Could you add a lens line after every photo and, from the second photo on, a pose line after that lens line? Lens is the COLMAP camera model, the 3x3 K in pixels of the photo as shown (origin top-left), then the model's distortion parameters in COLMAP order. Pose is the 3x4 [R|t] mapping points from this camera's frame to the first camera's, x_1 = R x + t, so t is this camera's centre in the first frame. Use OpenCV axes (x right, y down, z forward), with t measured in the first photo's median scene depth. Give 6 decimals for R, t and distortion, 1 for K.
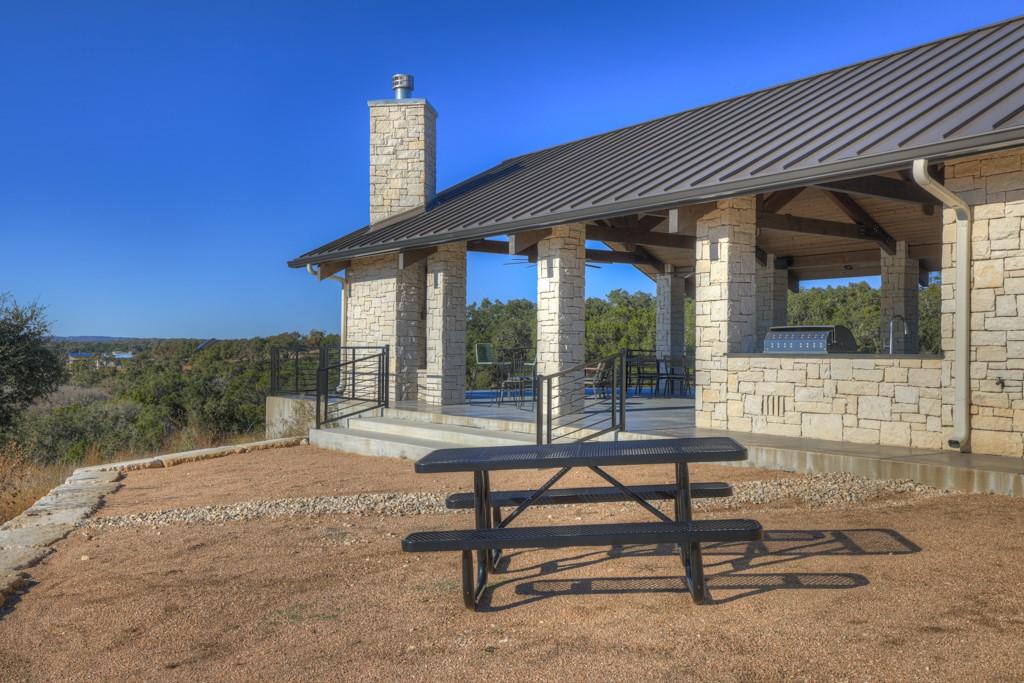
lens RADIAL K [[958.1, 0, 512.0], [0, 958.1, 341.5], [0, 0, 1]] dist [0.015181, 0.007318]
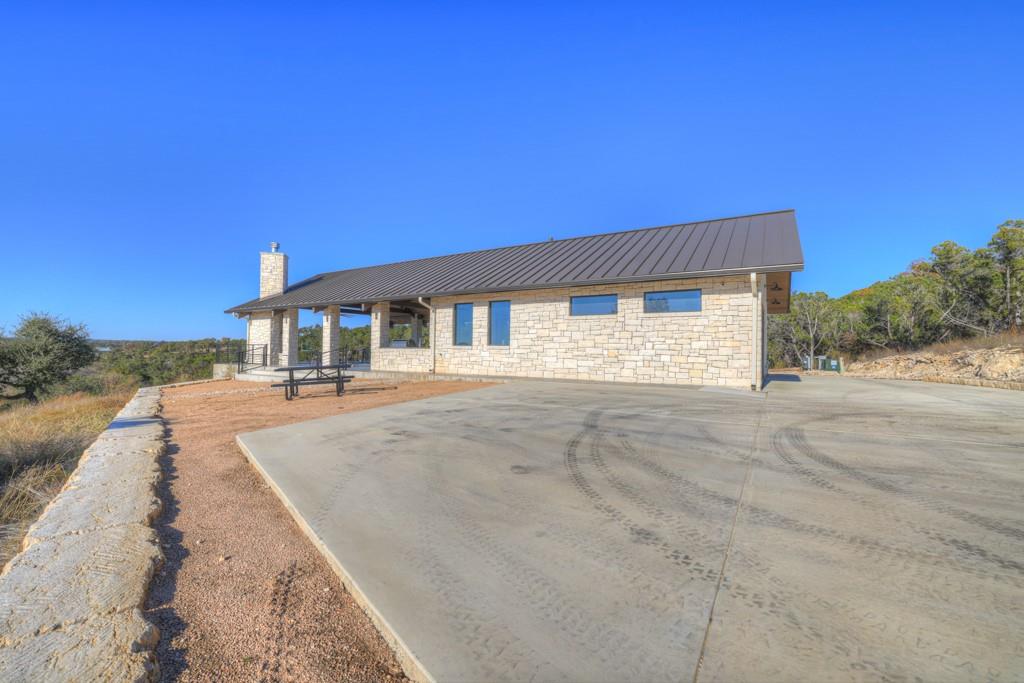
lens RADIAL K [[435.9, 0, 506.8], [0, 435.9, 343.7], [0, 0, 1]] dist [-0.050239, 0.017776]
pose [[0.928003, 0.011283, 0.372403, 0.045038], [-0.010124, 0.999936, -0.005069, 0.002246], [-0.372436, 0.000934, 0.928057, -0.362758]]
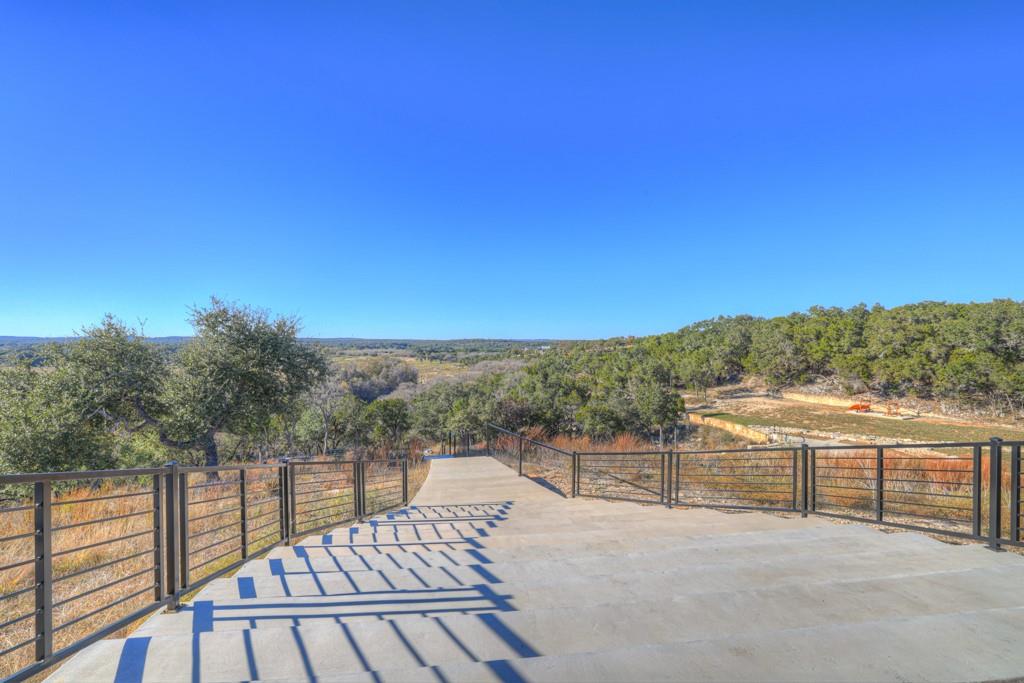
lens RADIAL K [[435.9, 0, 506.8], [0, 435.9, 343.7], [0, 0, 1]] dist [-0.050239, 0.017776]
pose [[0.879646, -0.003924, -0.475613, 0.008115], [0.007167, 0.999962, 0.005005, -0.008490], [0.475575, -0.007812, 0.879640, 1.160253]]
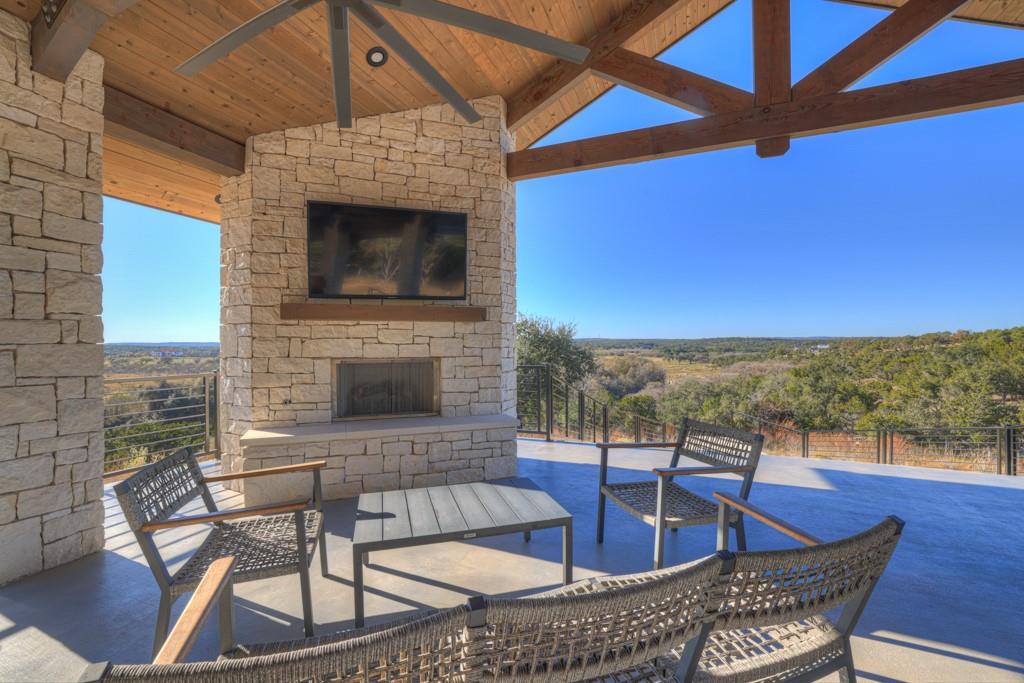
lens RADIAL K [[435.9, 0, 506.8], [0, 435.9, 343.7], [0, 0, 1]] dist [-0.050239, 0.017776]
pose [[0.499684, -0.009216, -0.866159, 0.144547], [0.016236, 0.999867, -0.001273, -0.009660], [0.866055, -0.013427, 0.499768, 0.980059]]
